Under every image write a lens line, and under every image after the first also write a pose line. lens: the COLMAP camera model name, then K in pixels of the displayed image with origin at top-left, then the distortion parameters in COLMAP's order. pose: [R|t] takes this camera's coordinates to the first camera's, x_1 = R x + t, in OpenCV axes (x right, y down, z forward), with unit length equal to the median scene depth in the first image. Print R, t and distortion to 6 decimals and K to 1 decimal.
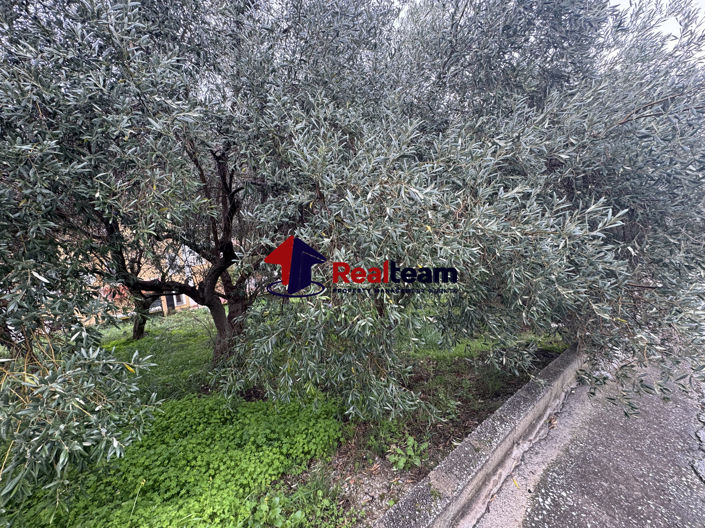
lens RADIAL K [[281.1, 0, 352.5], [0, 281.1, 264.0], [0, 0, 1]] dist [-0.001744, -0.000072]
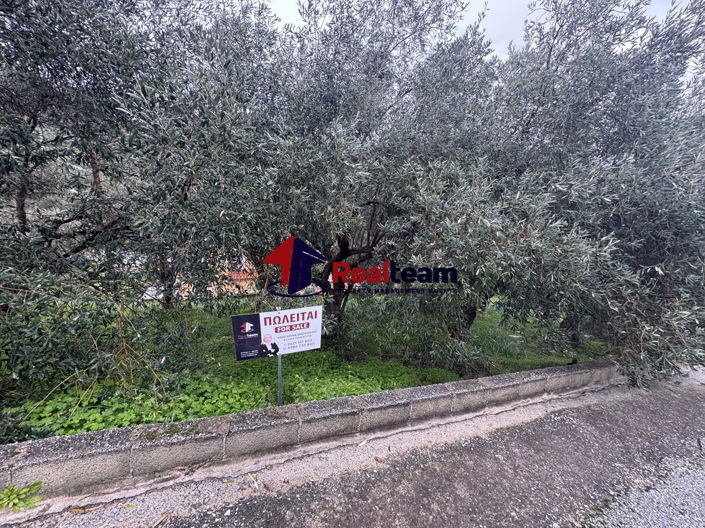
lens RADIAL K [[281.1, 0, 352.5], [0, 281.1, 264.0], [0, 0, 1]] dist [-0.001744, -0.000072]
pose [[0.956508, 0.101277, -0.273561, -0.064256], [-0.108346, 0.994054, -0.010815, 0.104844], [0.270839, 0.039984, 0.961794, -0.784730]]
